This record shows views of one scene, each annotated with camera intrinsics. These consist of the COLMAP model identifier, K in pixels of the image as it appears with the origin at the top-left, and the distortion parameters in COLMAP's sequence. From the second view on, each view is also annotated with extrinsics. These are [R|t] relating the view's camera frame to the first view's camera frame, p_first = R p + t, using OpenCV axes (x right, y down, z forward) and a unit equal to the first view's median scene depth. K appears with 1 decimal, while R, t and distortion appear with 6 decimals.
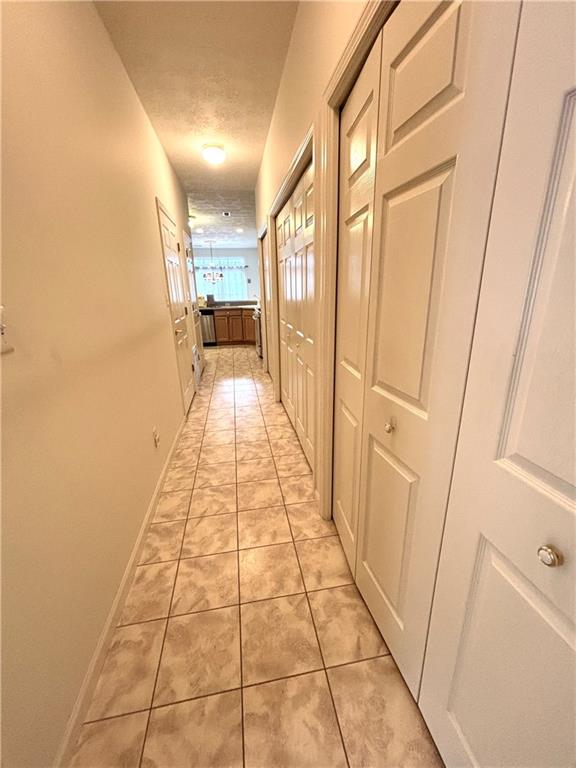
lens RADIAL K [[309.2, 0, 288.3], [0, 309.2, 382.8], [0, 0, 1]] dist [-0.002661, -0.000615]
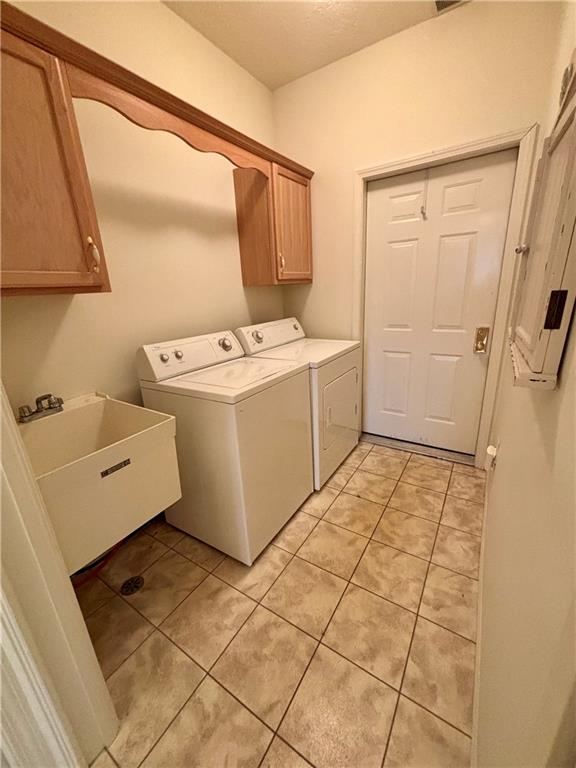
lens RADIAL K [[309.2, 0, 293.4], [0, 309.2, 384.9], [0, 0, 1]] dist [-0.002661, -0.000615]
pose [[0.731271, 0.201754, -0.651566, 0.249706], [-0.178795, 0.978550, 0.102335, -0.021645], [0.658237, 0.041662, 0.751657, 0.038837]]
